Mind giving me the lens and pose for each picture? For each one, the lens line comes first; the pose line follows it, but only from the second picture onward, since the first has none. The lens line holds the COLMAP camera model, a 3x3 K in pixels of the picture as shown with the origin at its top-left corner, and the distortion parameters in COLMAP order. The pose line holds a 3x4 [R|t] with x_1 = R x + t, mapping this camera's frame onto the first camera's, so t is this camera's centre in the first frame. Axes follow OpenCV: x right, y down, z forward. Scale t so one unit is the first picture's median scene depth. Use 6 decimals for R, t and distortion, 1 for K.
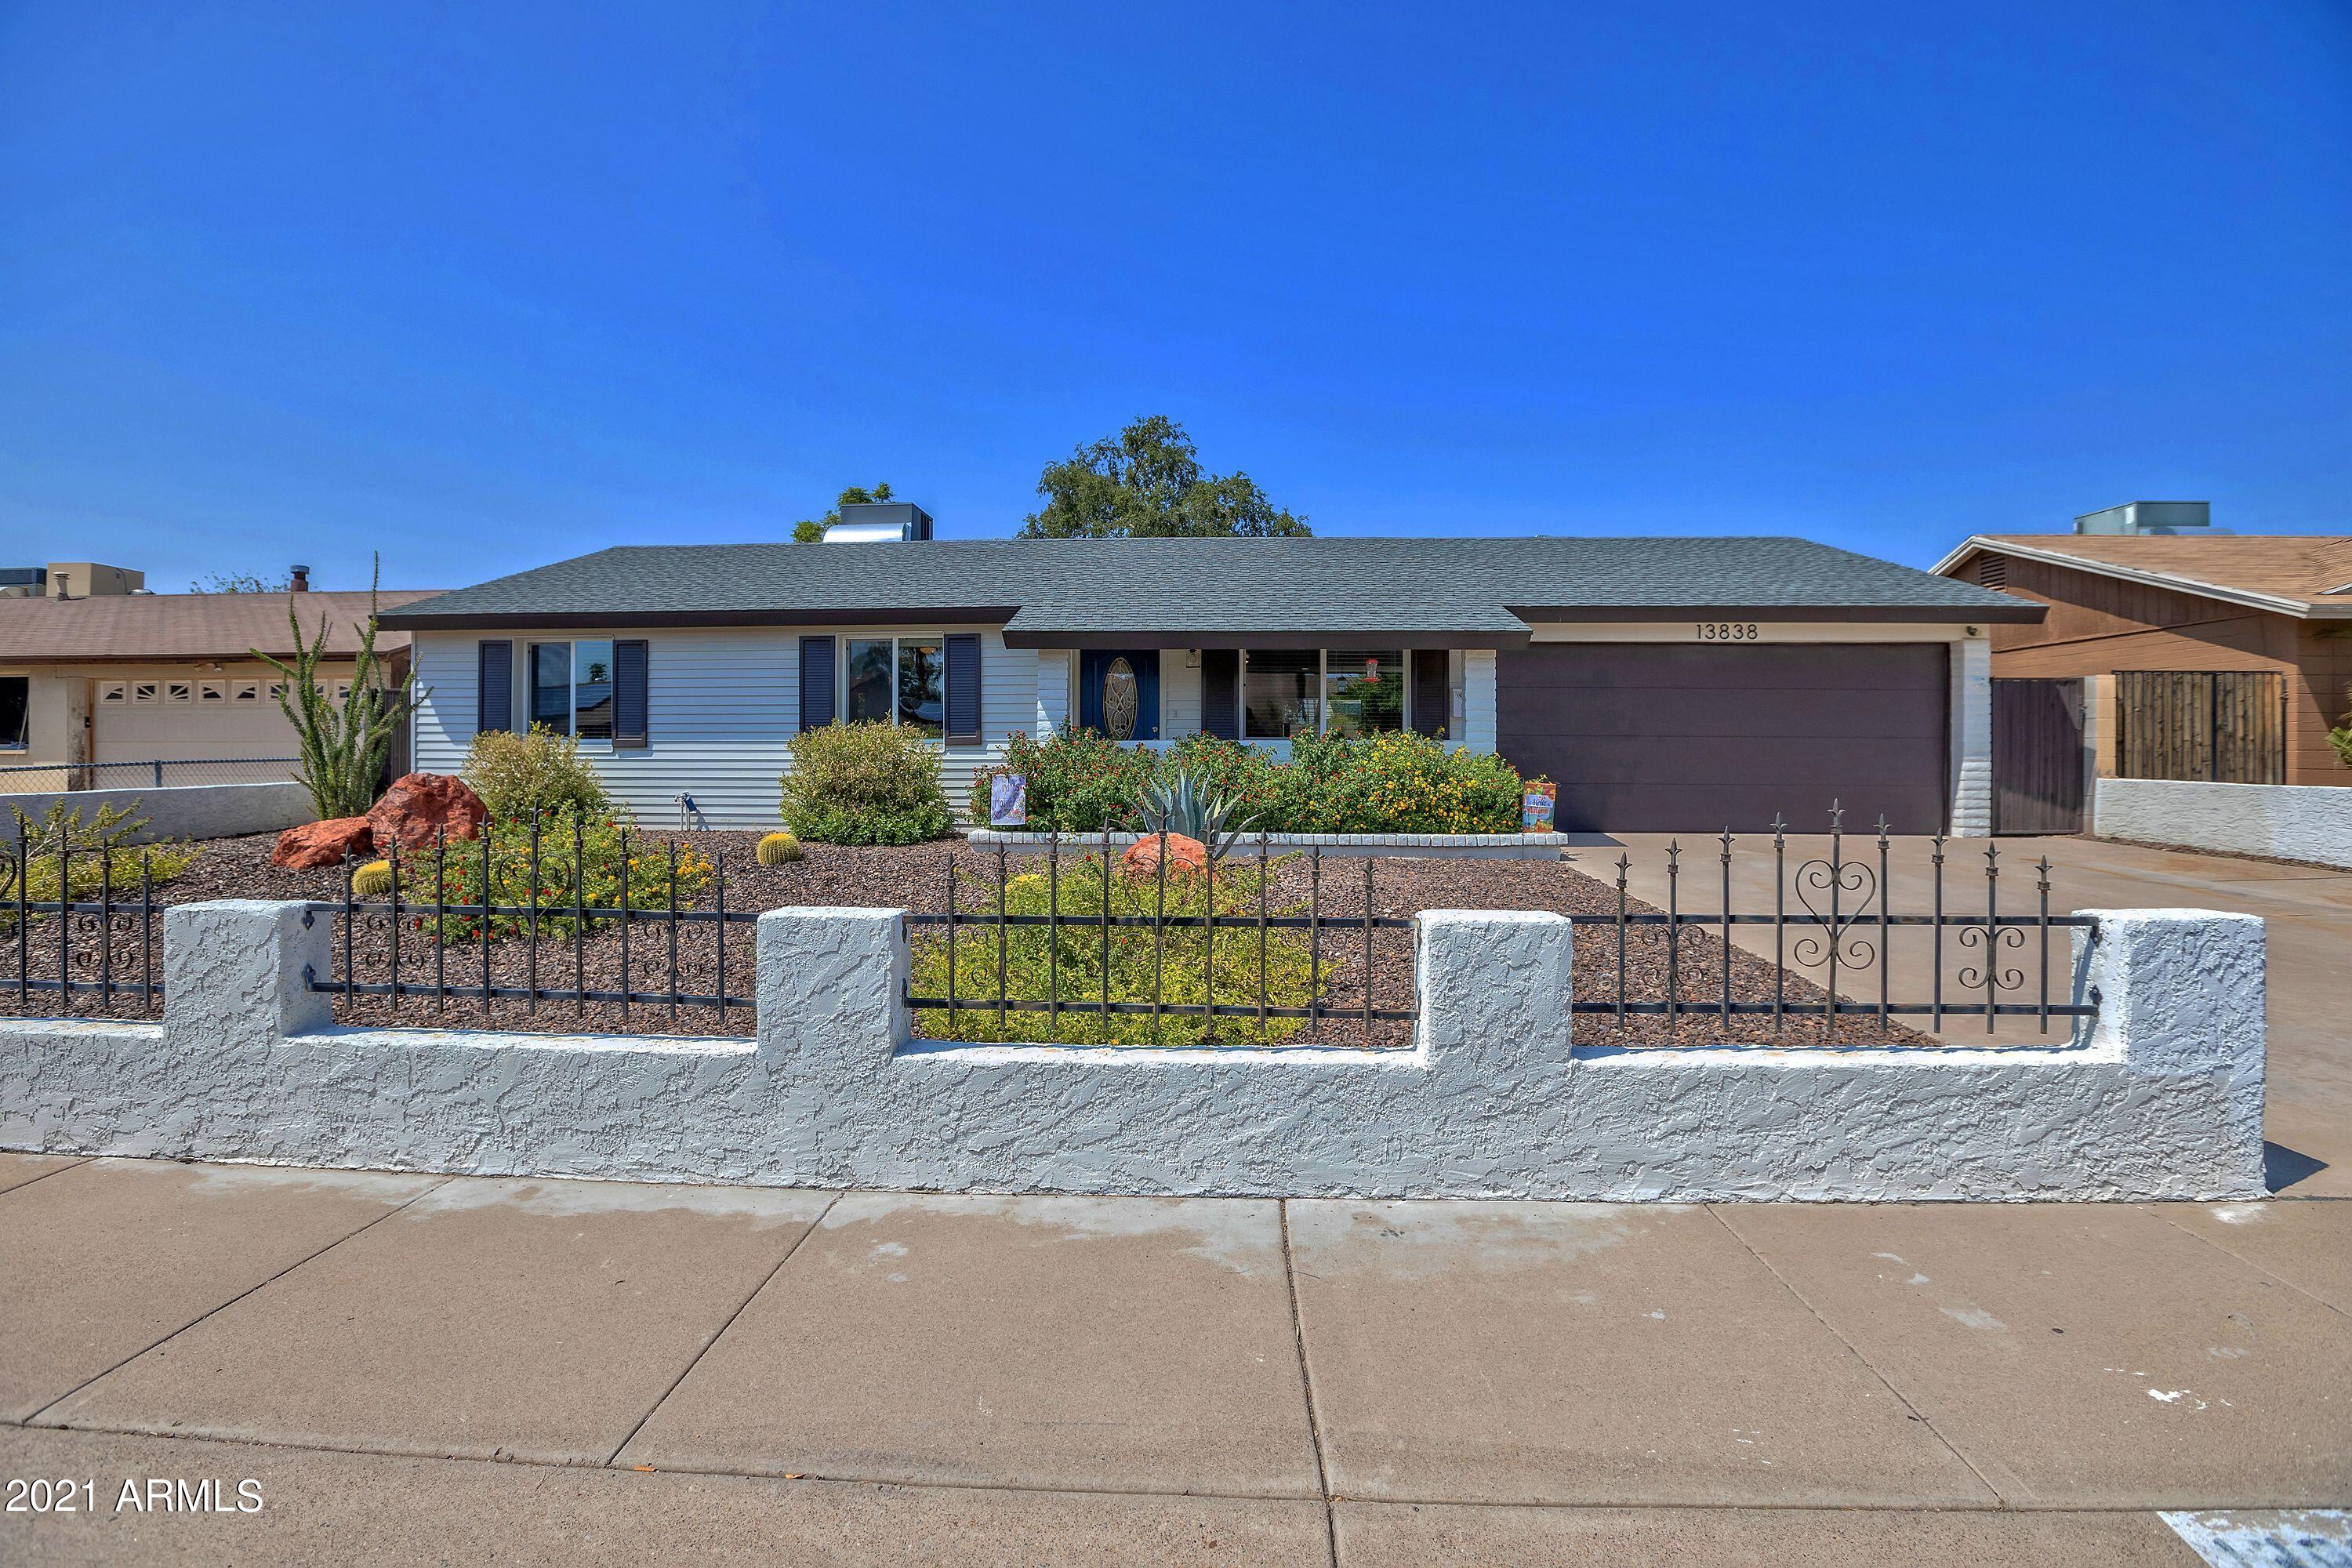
lens RADIAL K [[1076.0, 0, 1179.9], [0, 1076.0, 773.6], [0, 0, 1]] dist [-0.016389, 0.005927]
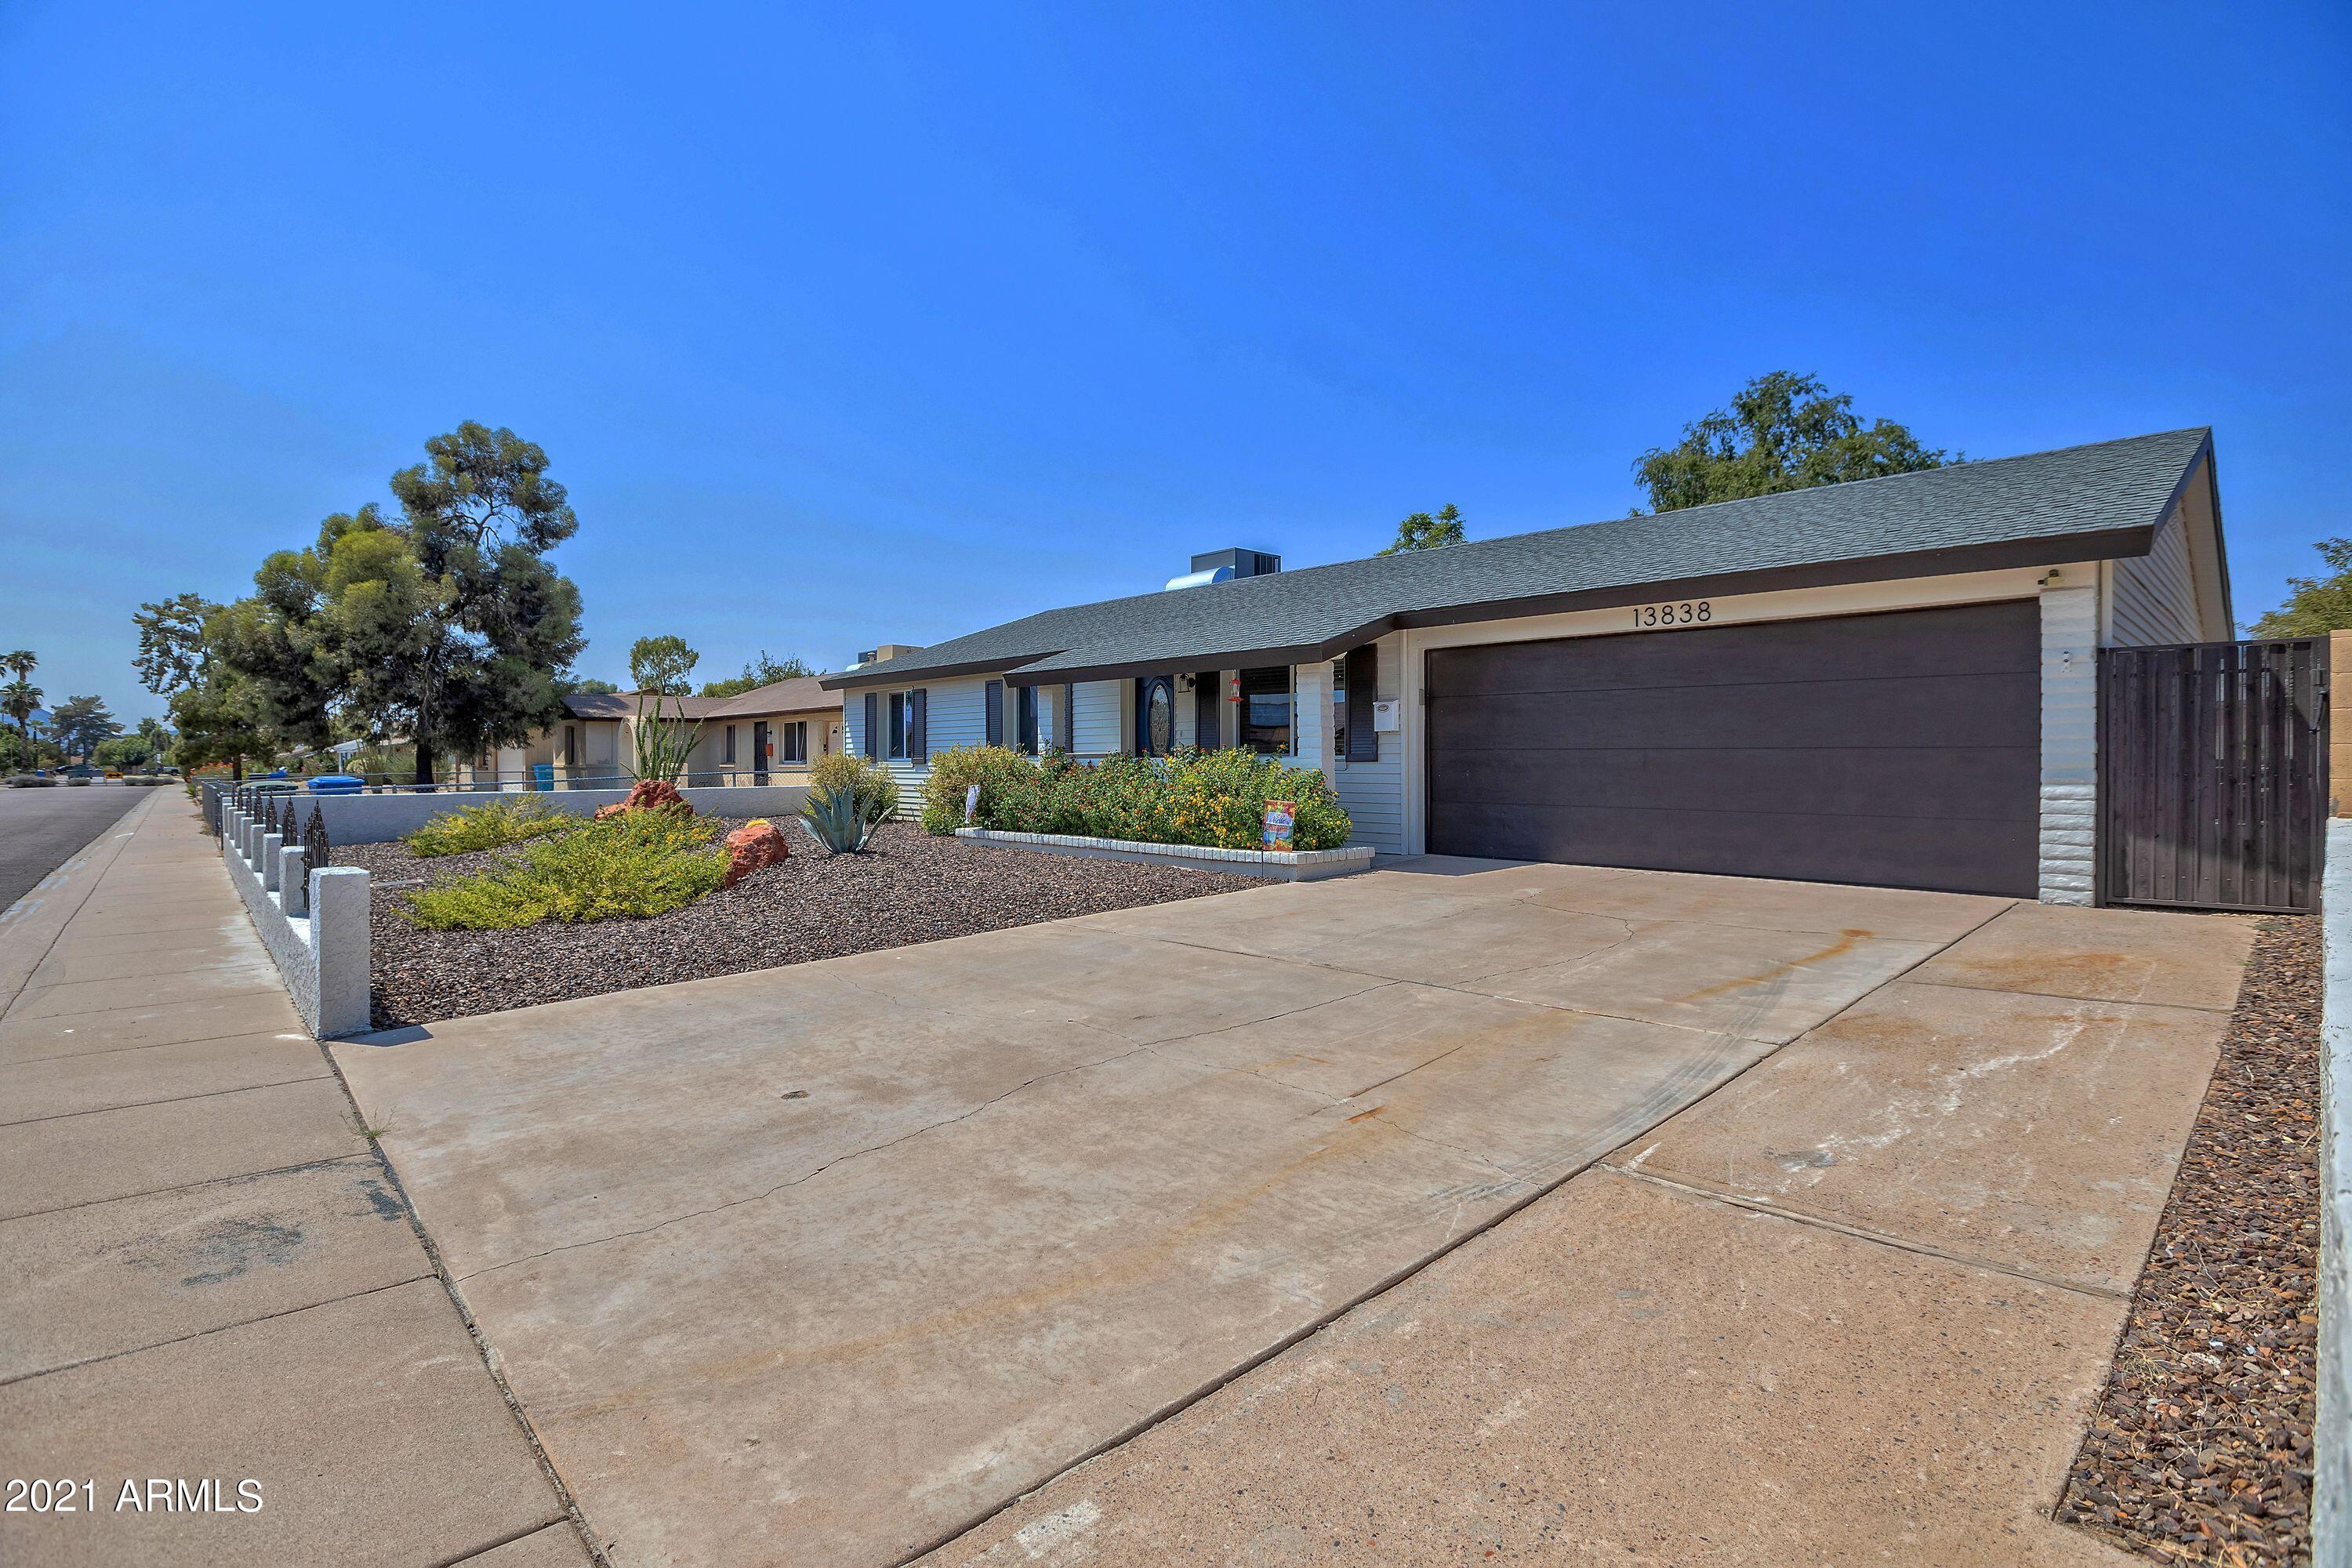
lens RADIAL K [[1076.0, 0, 1183.0], [0, 1076.0, 776.9], [0, 0, 1]] dist [-0.016389, 0.005927]
pose [[0.737757, 0.007892, -0.675020, 0.780277], [-0.011780, 0.999930, -0.001184, -0.008701], [0.674963, 0.008826, 0.737798, 0.185506]]
